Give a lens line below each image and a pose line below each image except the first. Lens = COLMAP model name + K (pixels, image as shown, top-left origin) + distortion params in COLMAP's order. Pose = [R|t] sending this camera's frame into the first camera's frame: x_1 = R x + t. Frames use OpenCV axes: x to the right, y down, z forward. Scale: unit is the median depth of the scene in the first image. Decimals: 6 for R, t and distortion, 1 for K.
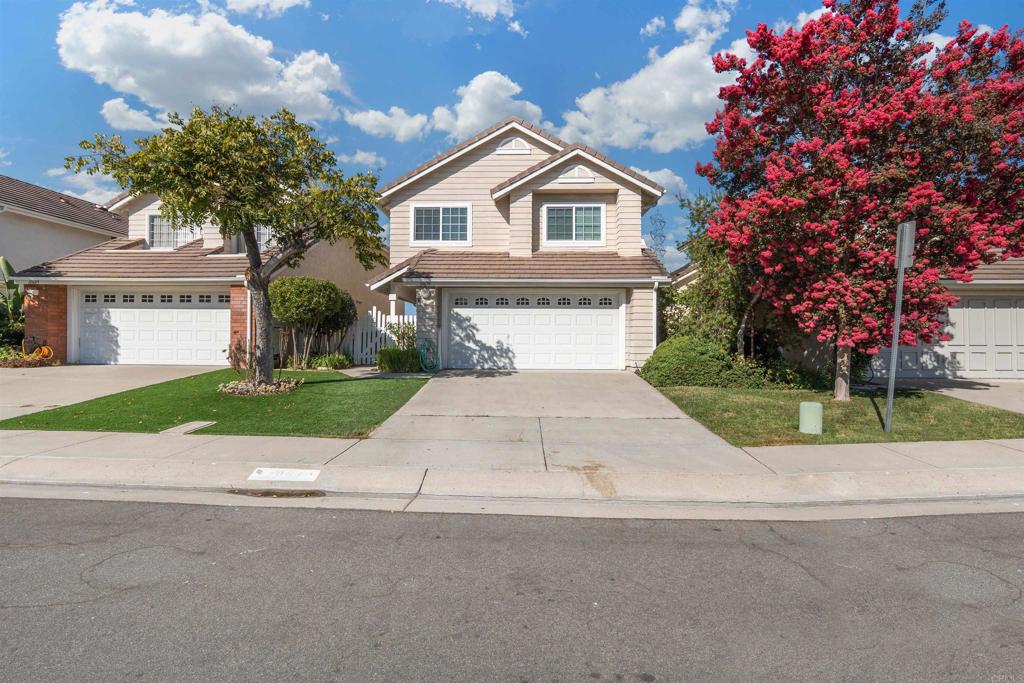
lens RADIAL K [[455.1, 0, 509.1], [0, 455.1, 328.3], [0, 0, 1]] dist [-0.005128, 0.000027]
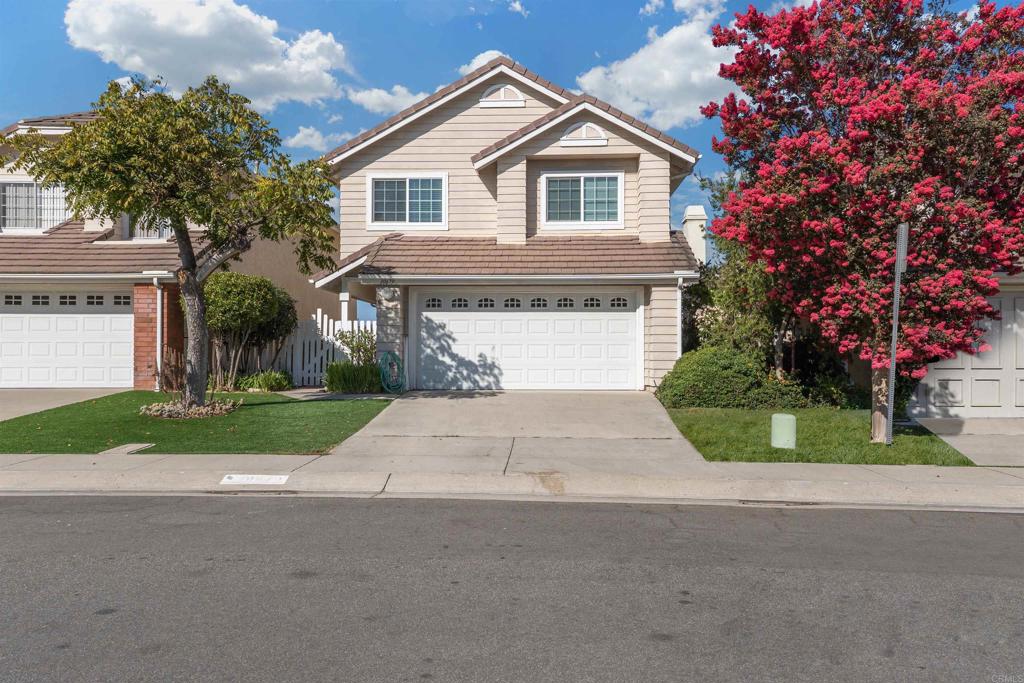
lens RADIAL K [[741.8, 0, 511.1], [0, 741.8, 327.1], [0, 0, 1]] dist [0.101562, 0.000447]
pose [[0.999871, -0.003846, -0.015566, 0.047538], [0.003688, 0.999941, -0.010182, -0.004643], [0.015604, 0.010124, 0.999827, -0.272187]]
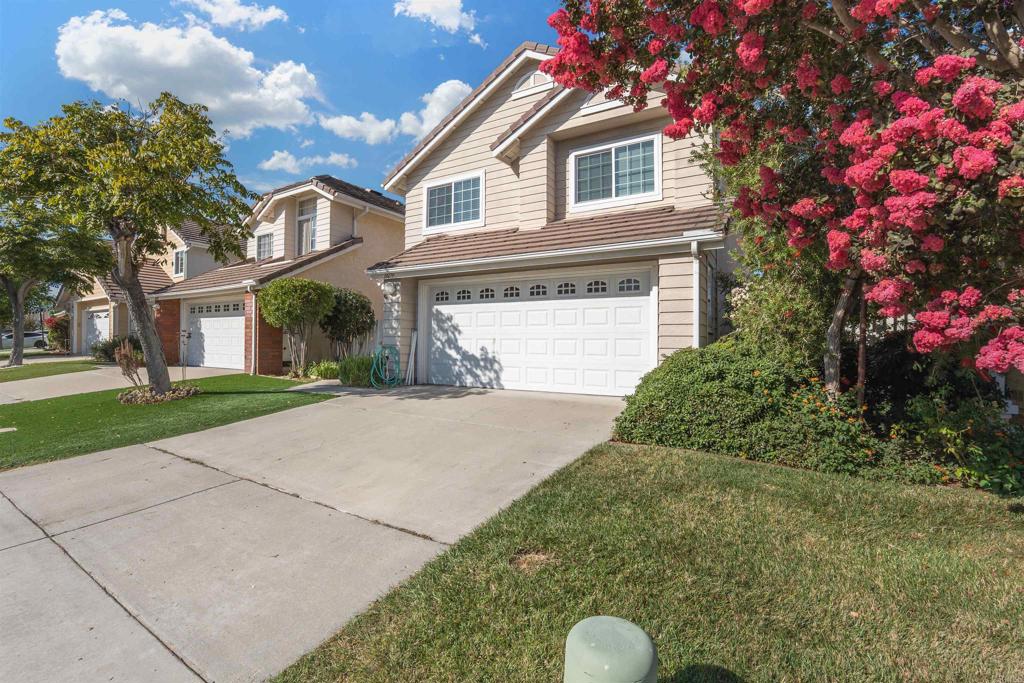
lens RADIAL K [[440.5, 0, 512.0], [0, 440.5, 341.5], [0, 0, 1]] dist [-0.037737, -0.000024]
pose [[0.882189, -0.002420, -0.470889, 0.352021], [0.013784, 0.999691, 0.020687, 0.004543], [0.470693, -0.024741, 0.881950, 0.394542]]
